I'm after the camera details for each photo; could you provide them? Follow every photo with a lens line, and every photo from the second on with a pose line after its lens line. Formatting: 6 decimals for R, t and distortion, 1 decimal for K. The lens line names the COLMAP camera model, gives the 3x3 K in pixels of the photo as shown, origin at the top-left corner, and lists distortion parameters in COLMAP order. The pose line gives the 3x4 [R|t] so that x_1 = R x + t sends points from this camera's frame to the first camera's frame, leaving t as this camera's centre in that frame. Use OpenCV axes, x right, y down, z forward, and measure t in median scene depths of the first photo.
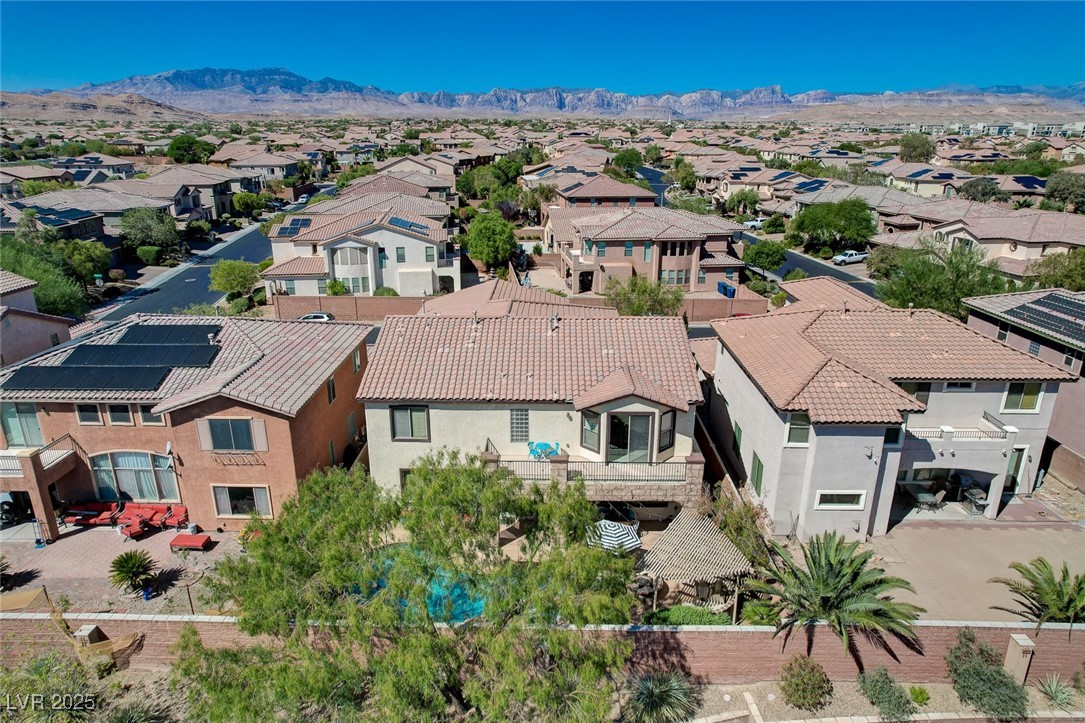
lens RADIAL K [[691.6, 0, 542.4], [0, 691.6, 361.6], [0, 0, 1]] dist [-0.059844, 0.065868]
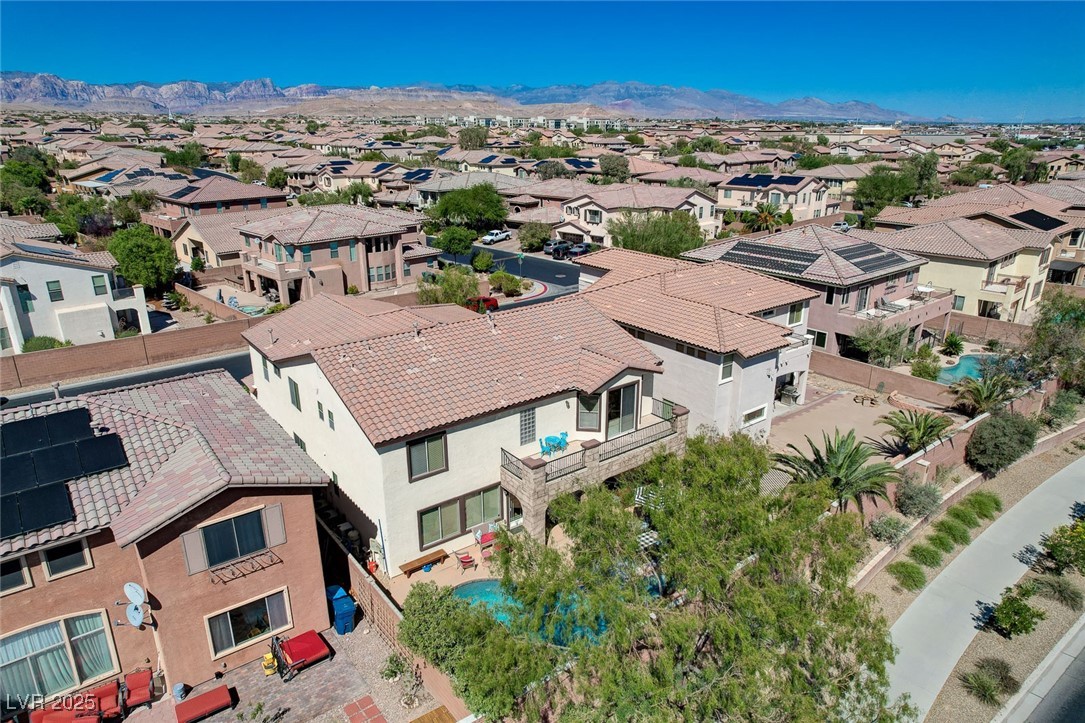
lens RADIAL K [[691.6, 0, 547.9], [0, 691.6, 363.2], [0, 0, 1]] dist [-0.059844, 0.065868]
pose [[0.781707, -0.207093, 0.588257, -0.233586], [0.200945, 0.976589, 0.076778, -0.026009], [-0.590386, 0.058189, 0.805021, 0.080873]]
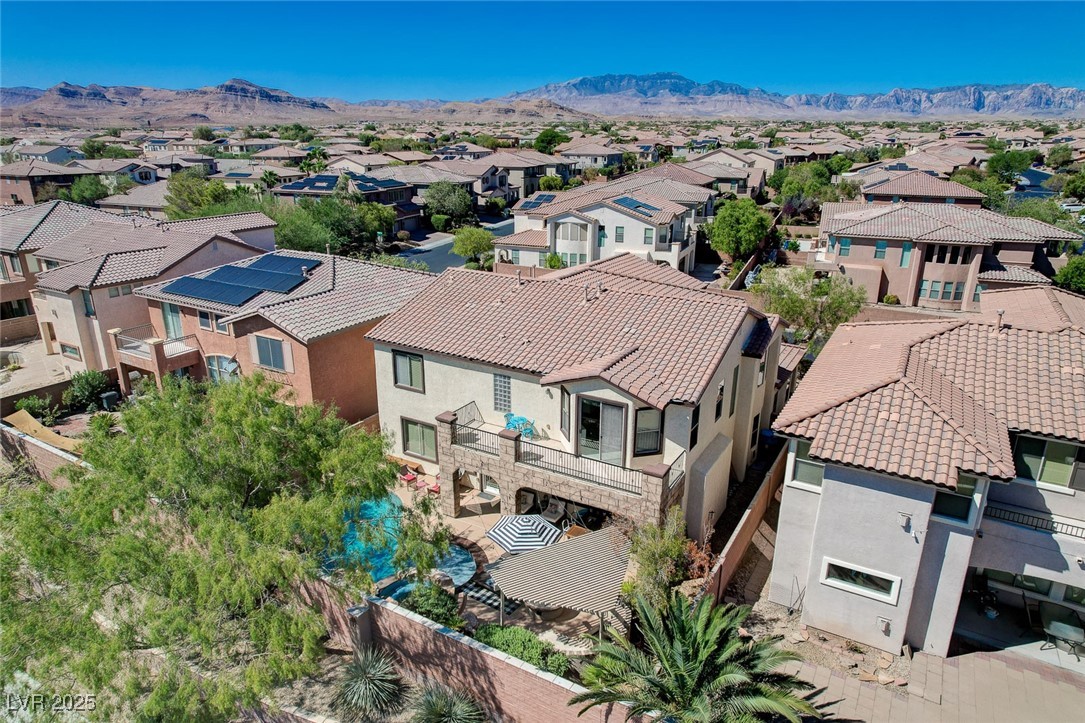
lens RADIAL K [[691.6, 0, 539.0], [0, 691.6, 358.0], [0, 0, 1]] dist [-0.059844, 0.065868]
pose [[0.868631, 0.156717, -0.470022, 0.177018], [-0.160420, 0.986515, 0.032463, 0.003983], [0.468771, 0.047203, 0.882058, 0.091076]]
